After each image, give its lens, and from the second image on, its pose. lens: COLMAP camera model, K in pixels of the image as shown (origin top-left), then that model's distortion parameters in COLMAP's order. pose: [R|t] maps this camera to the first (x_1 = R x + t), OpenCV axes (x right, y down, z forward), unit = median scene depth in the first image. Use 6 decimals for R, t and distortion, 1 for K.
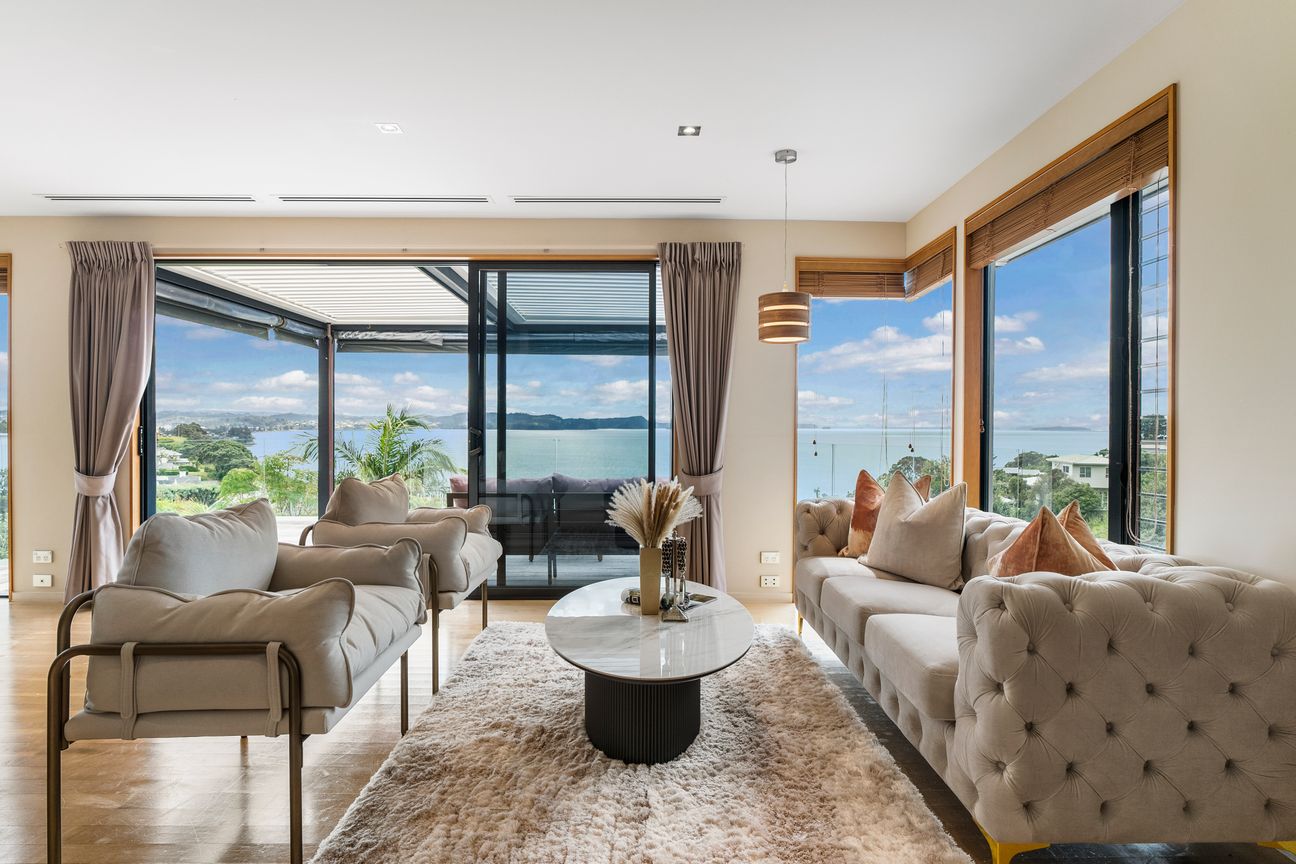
lens RADIAL K [[695.4, 0, 651.7], [0, 695.4, 431.5], [0, 0, 1]] dist [-0.015098, 0.001446]
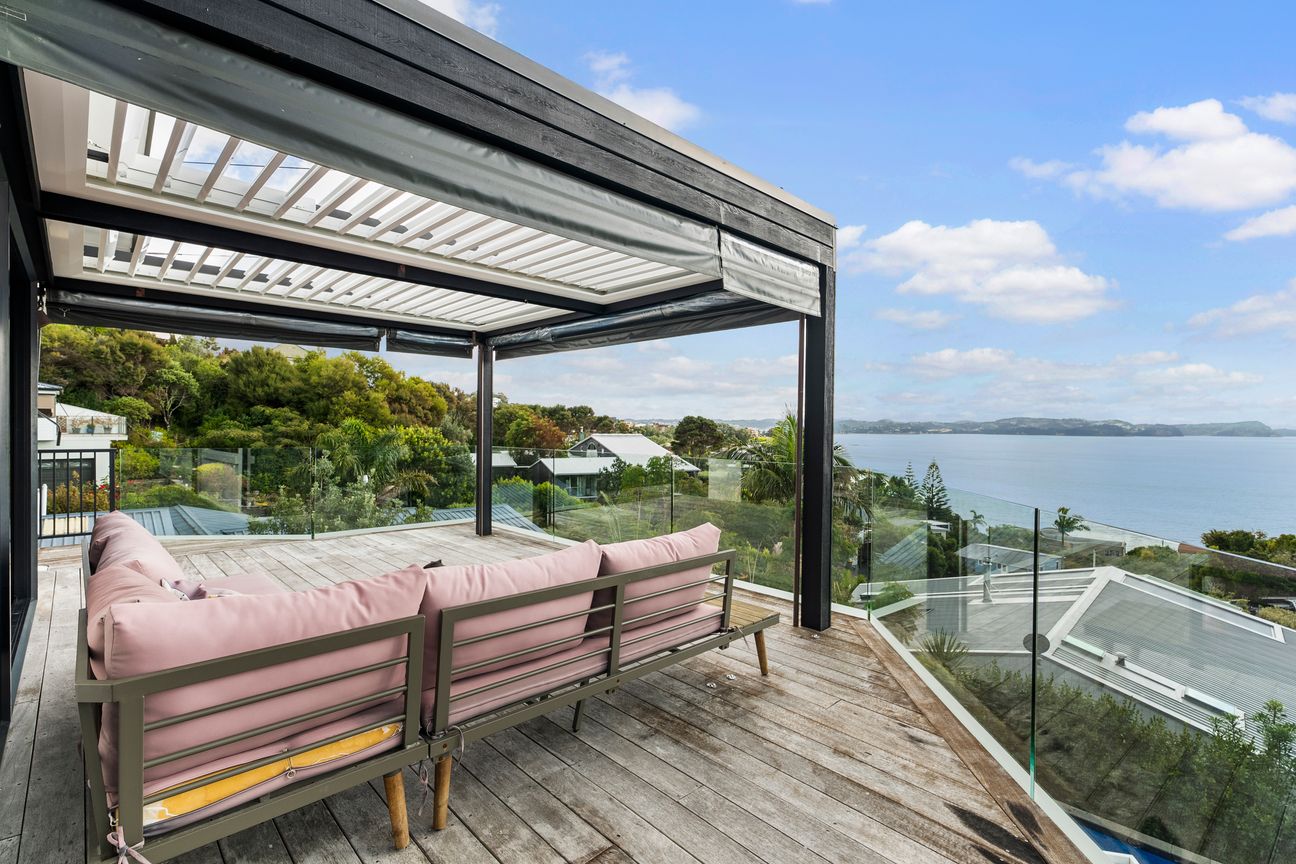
lens RADIAL K [[586.7, 0, 642.7], [0, 586.7, 431.6], [0, 0, 1]] dist [-0.001786, -0.000297]
pose [[0.677925, 0.009434, -0.735070, 0.575437], [-0.013766, 0.999905, 0.000137, -0.029710], [0.735002, 0.010026, 0.677991, 1.122142]]
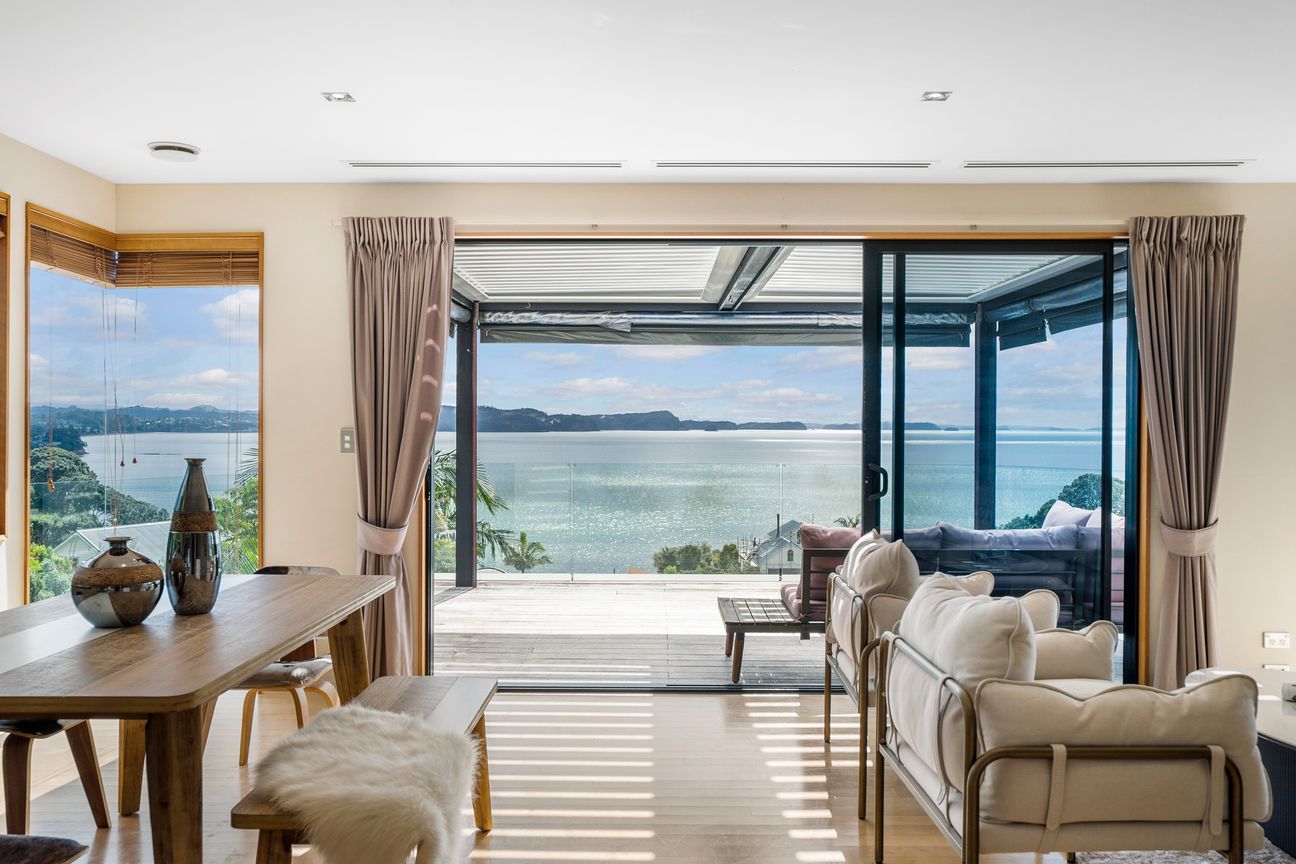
lens RADIAL K [[1066.1, 0, 648.0], [0, 1066.1, 432.0], [0, 0, 1]] dist [-0.002236, 0.004772]
pose [[0.999549, 0.001829, -0.029969, -0.475083], [-0.001902, 0.999995, -0.002394, -0.037583], [0.029965, 0.002449, 0.999548, -0.156768]]
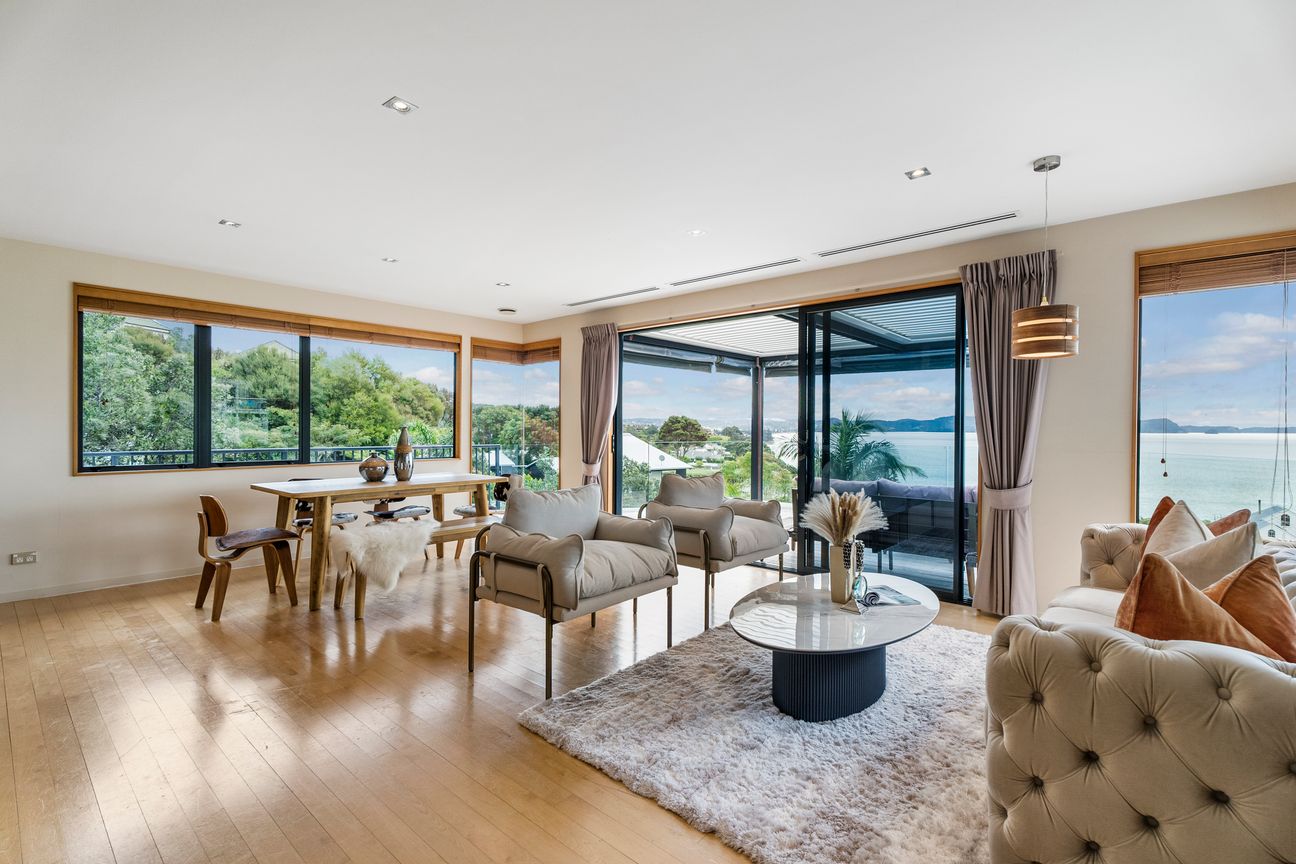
lens RADIAL K [[586.7, 0, 642.7], [0, 586.7, 431.6], [0, 0, 1]] dist [-0.001786, -0.000297]
pose [[0.736566, 0.006406, -0.676335, 0.259744], [-0.008459, 0.999964, 0.000259, -0.016532], [0.676312, 0.005530, 0.736594, 0.019677]]
